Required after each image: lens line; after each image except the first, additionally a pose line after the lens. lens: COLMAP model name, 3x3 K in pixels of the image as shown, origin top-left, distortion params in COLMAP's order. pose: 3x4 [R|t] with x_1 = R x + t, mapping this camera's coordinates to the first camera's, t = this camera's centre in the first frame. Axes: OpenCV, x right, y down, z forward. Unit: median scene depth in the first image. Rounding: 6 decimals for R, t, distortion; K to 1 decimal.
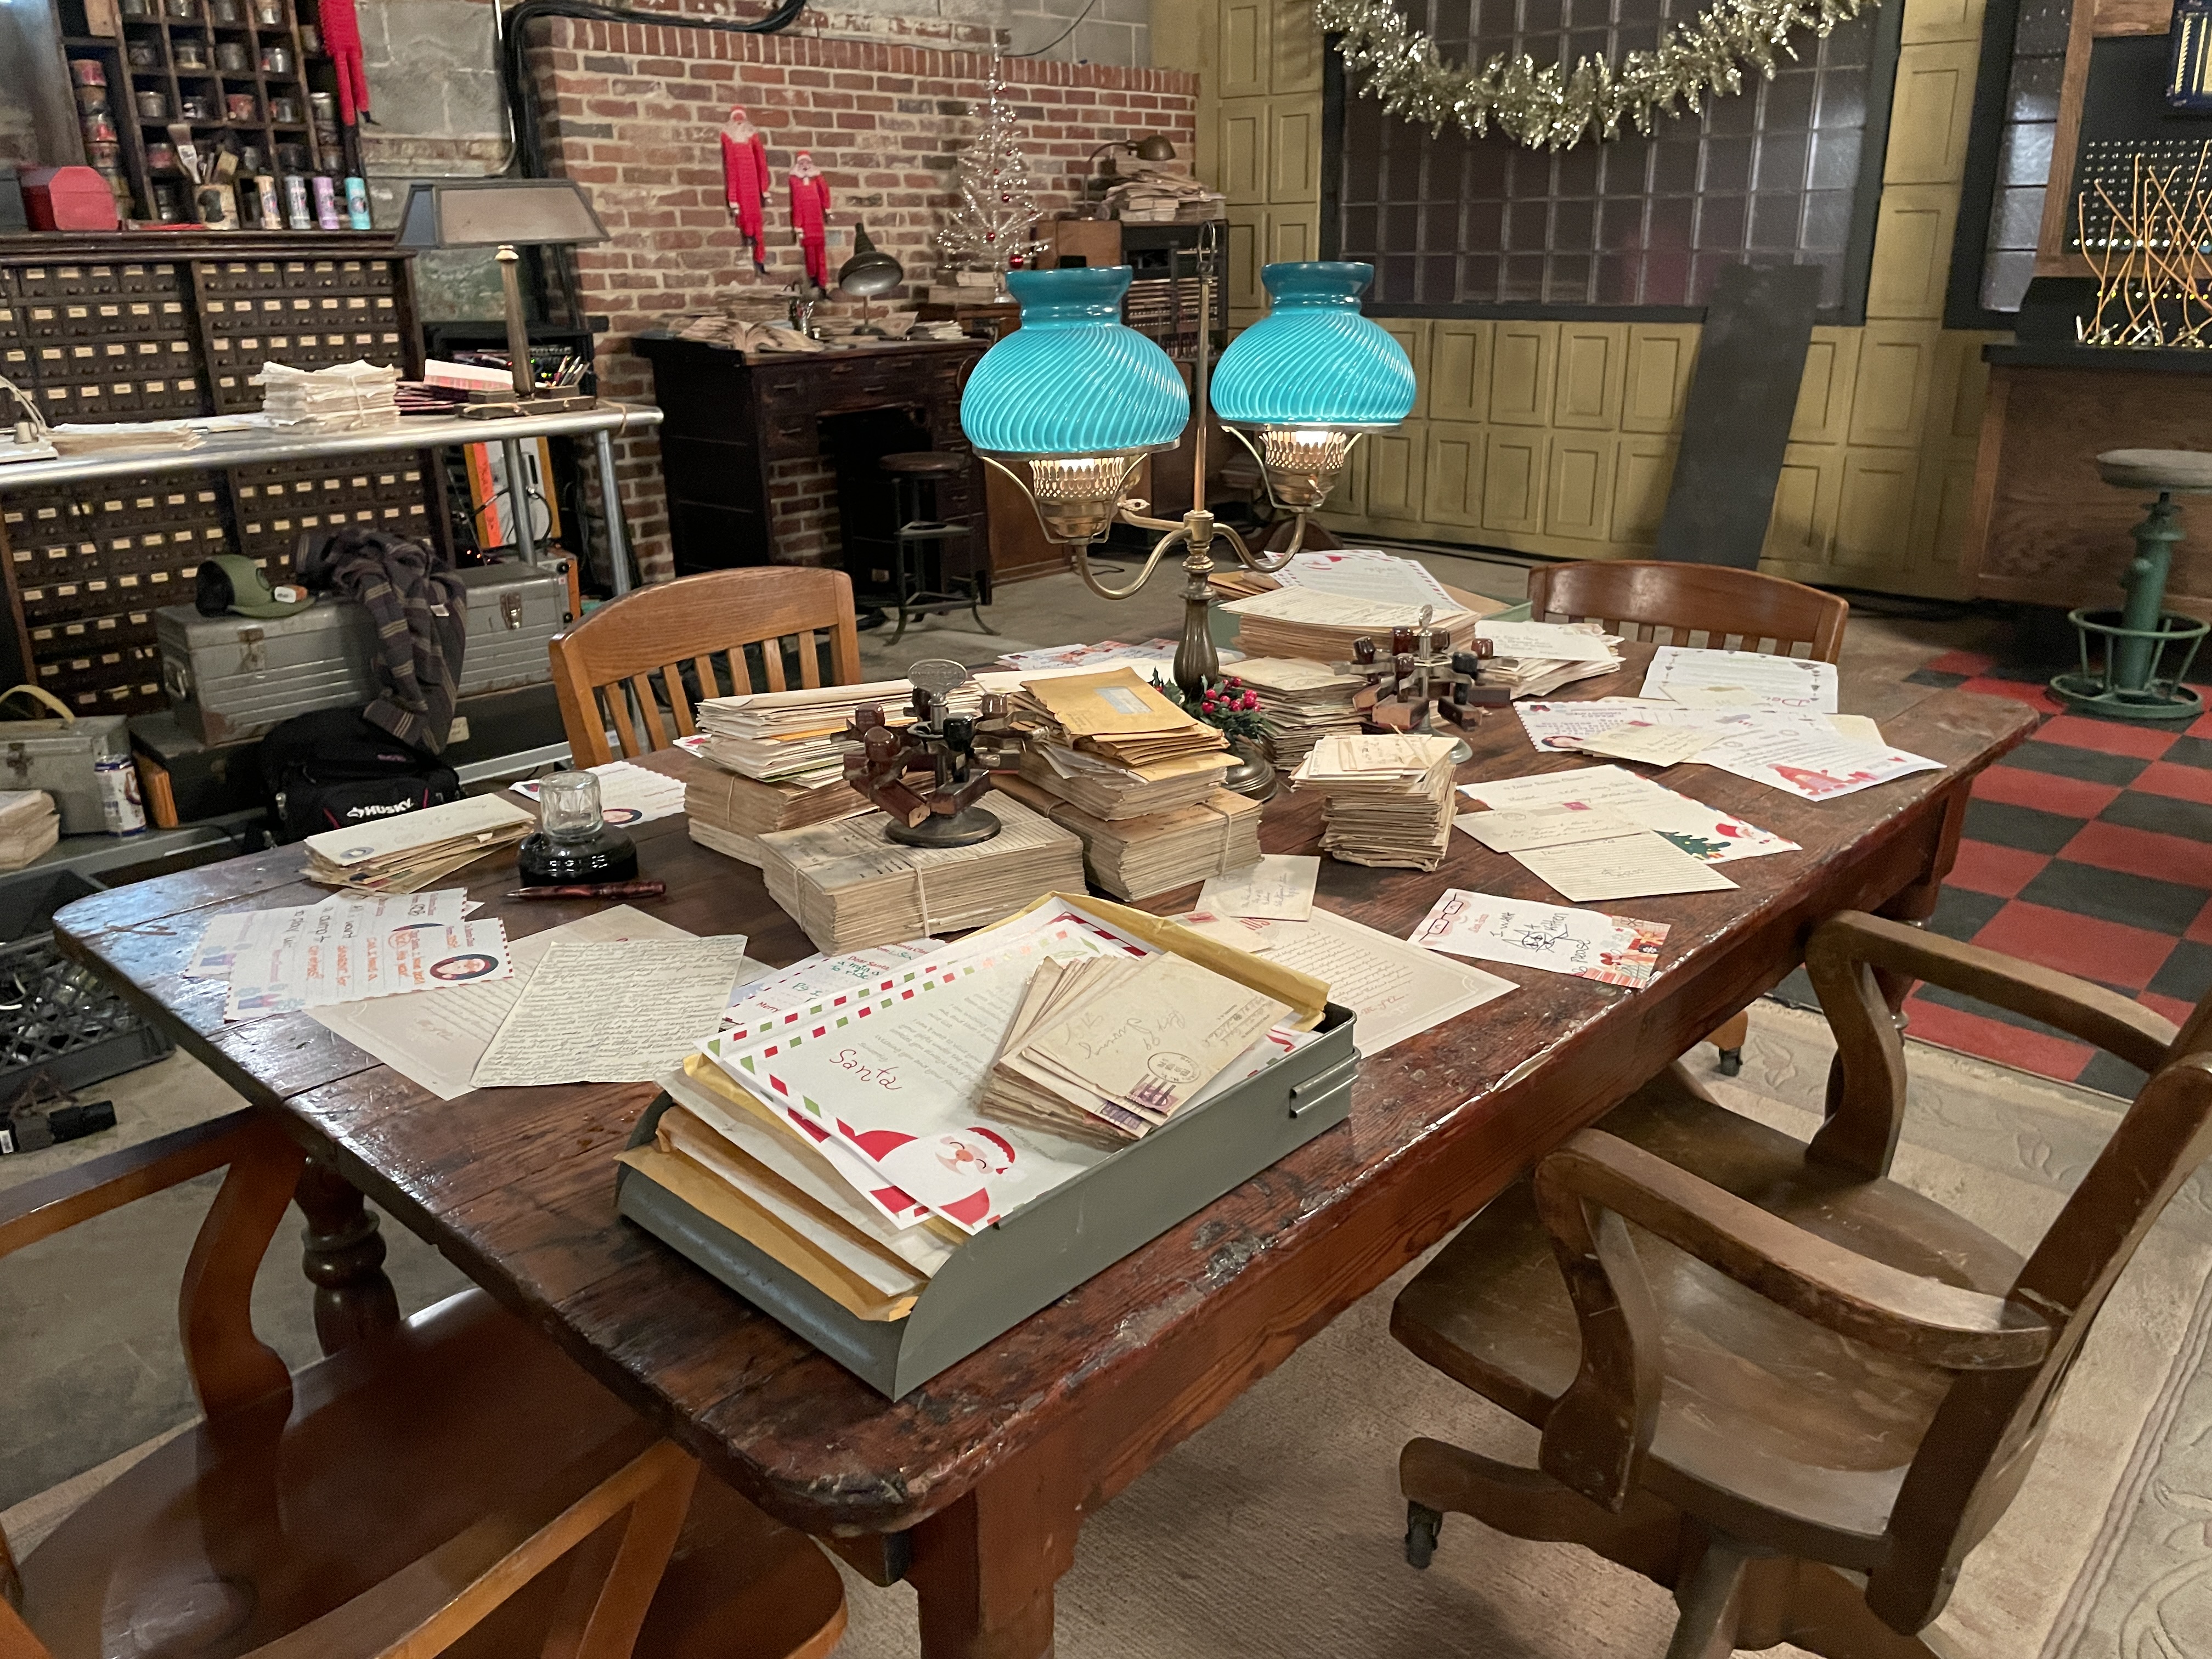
lens RADIAL K [[1681.7, 0, 1107.7], [0, 1681.7, 826.2], [0, 0, 1]] dist [0.084017, -0.107652]
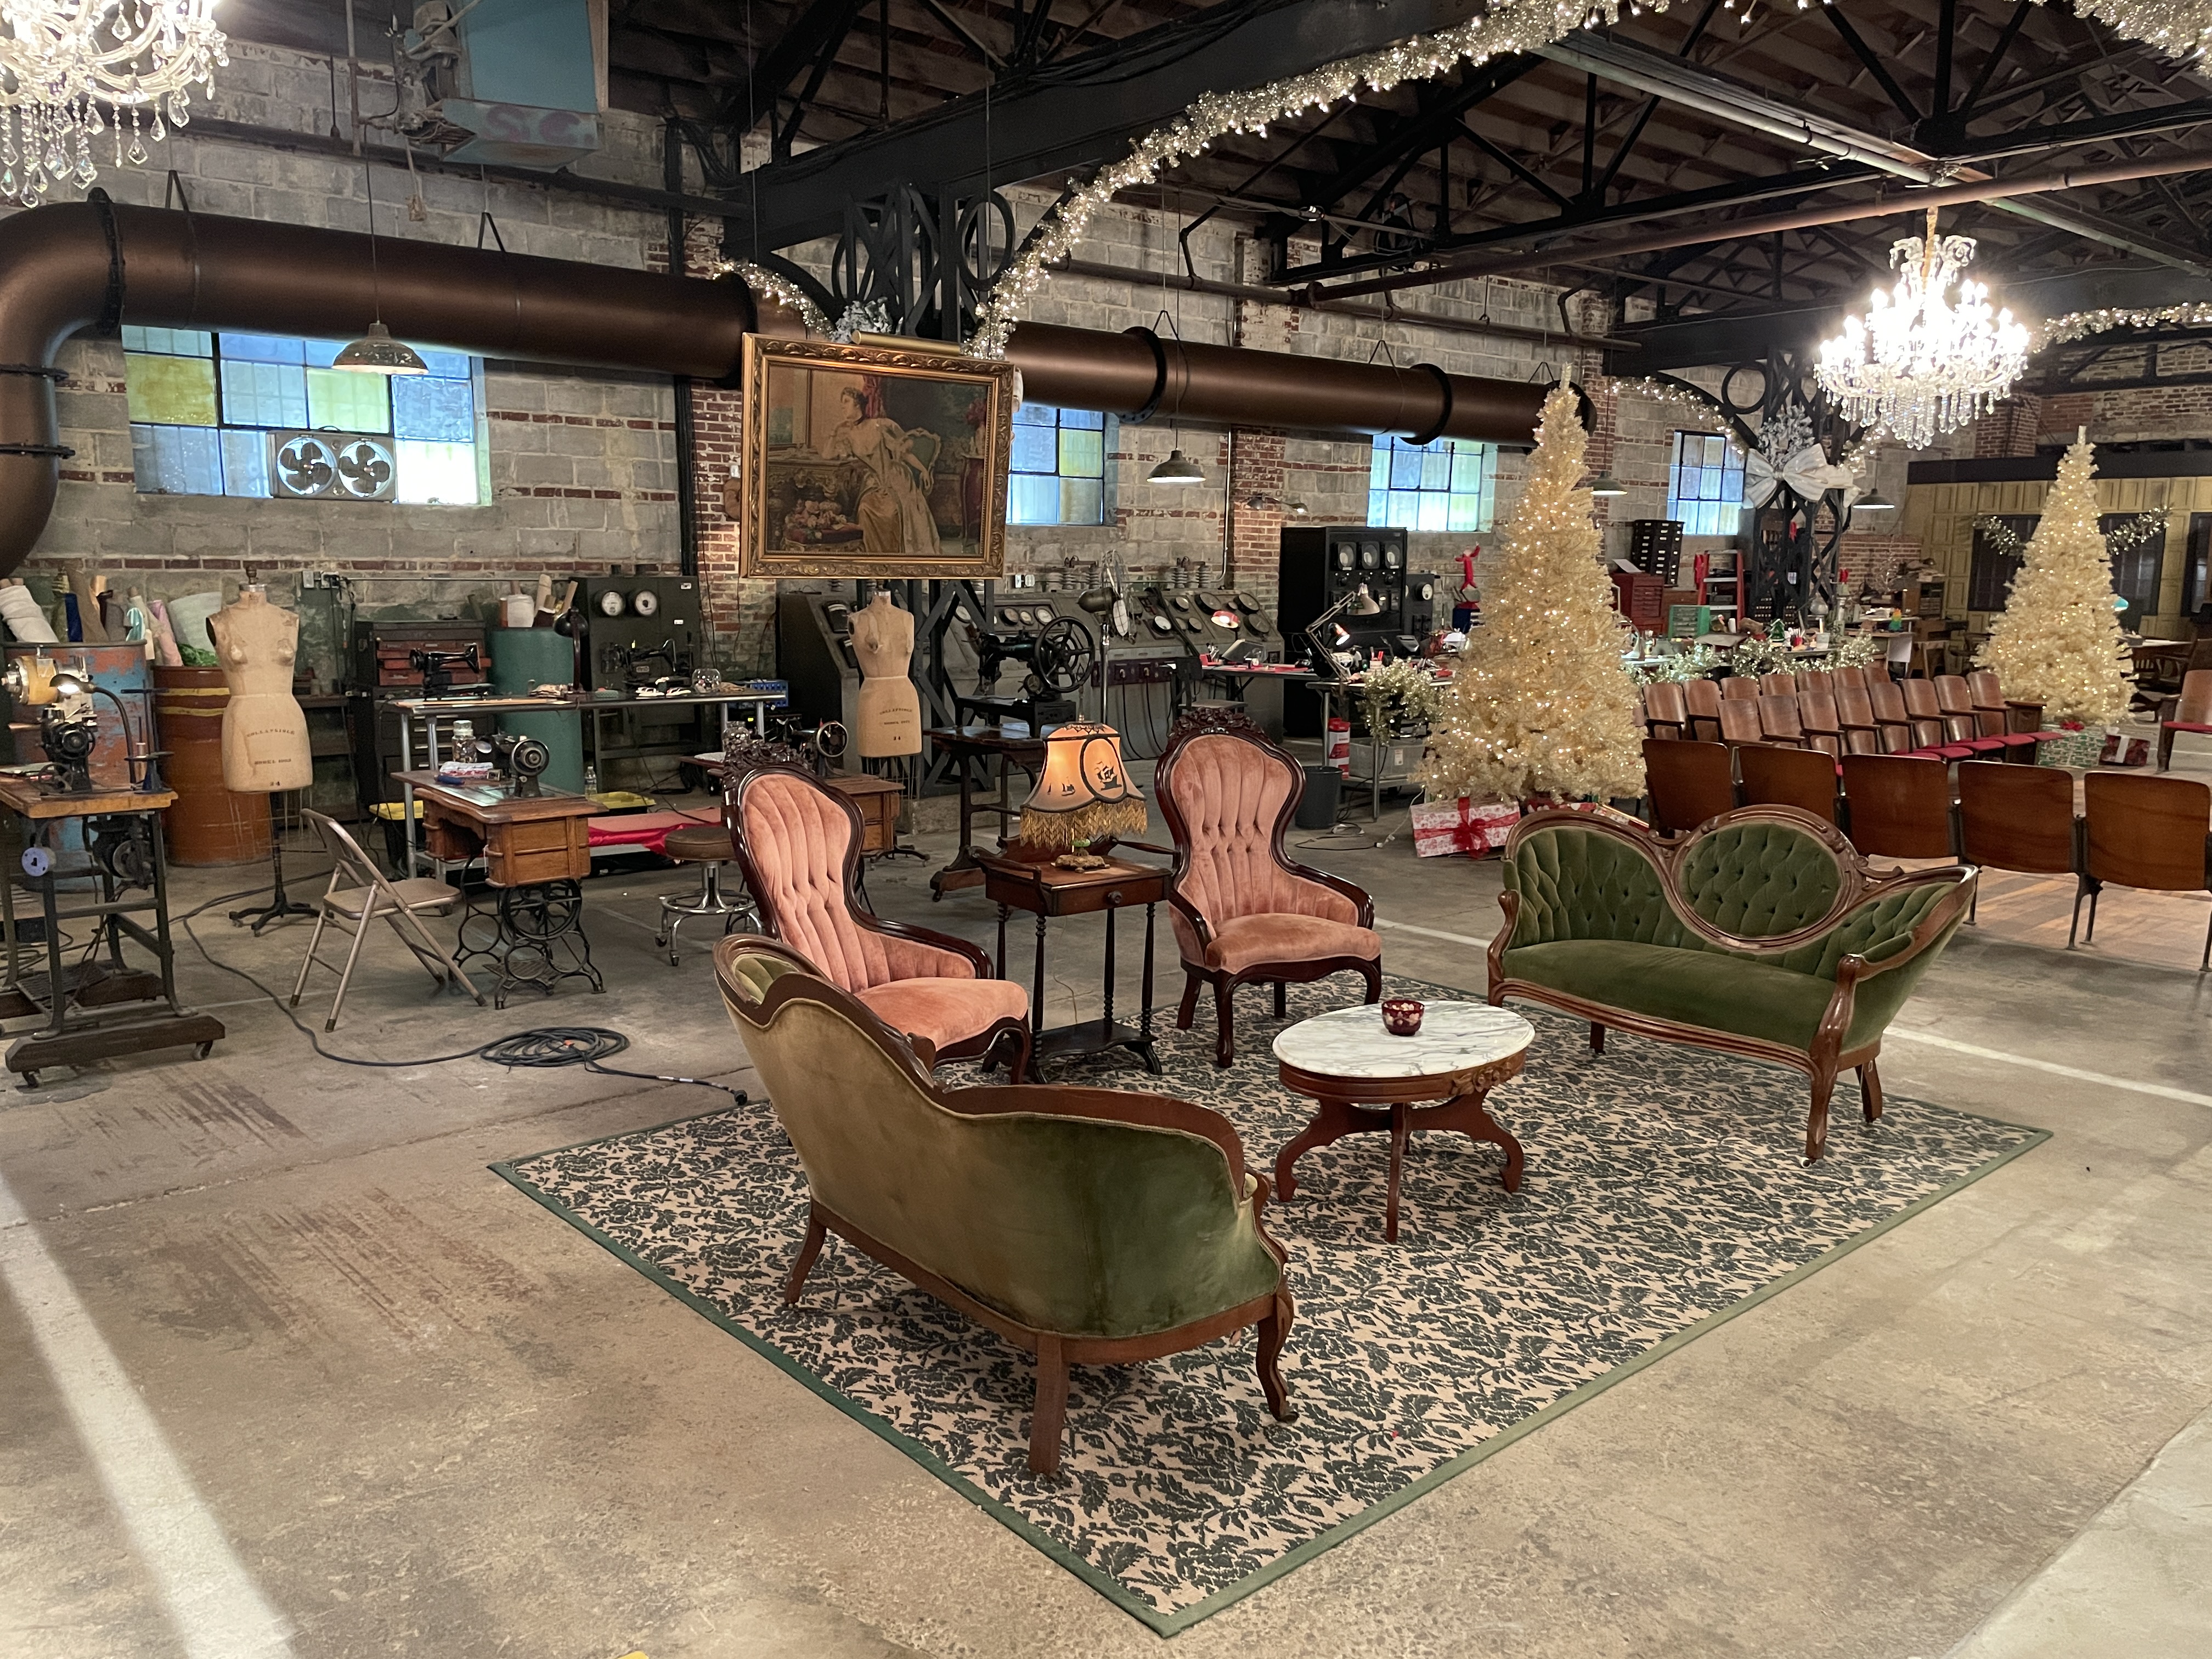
lens RADIAL K [[1681.7, 0, 1110.4], [0, 1681.7, 830.2], [0, 0, 1]] dist [0.084017, -0.107652]
pose [[0.993436, 0.035673, -0.108686, -1.290931], [-0.054073, 0.983721, -0.171374, 0.856536], [0.100804, 0.176126, 0.979193, -2.572621]]
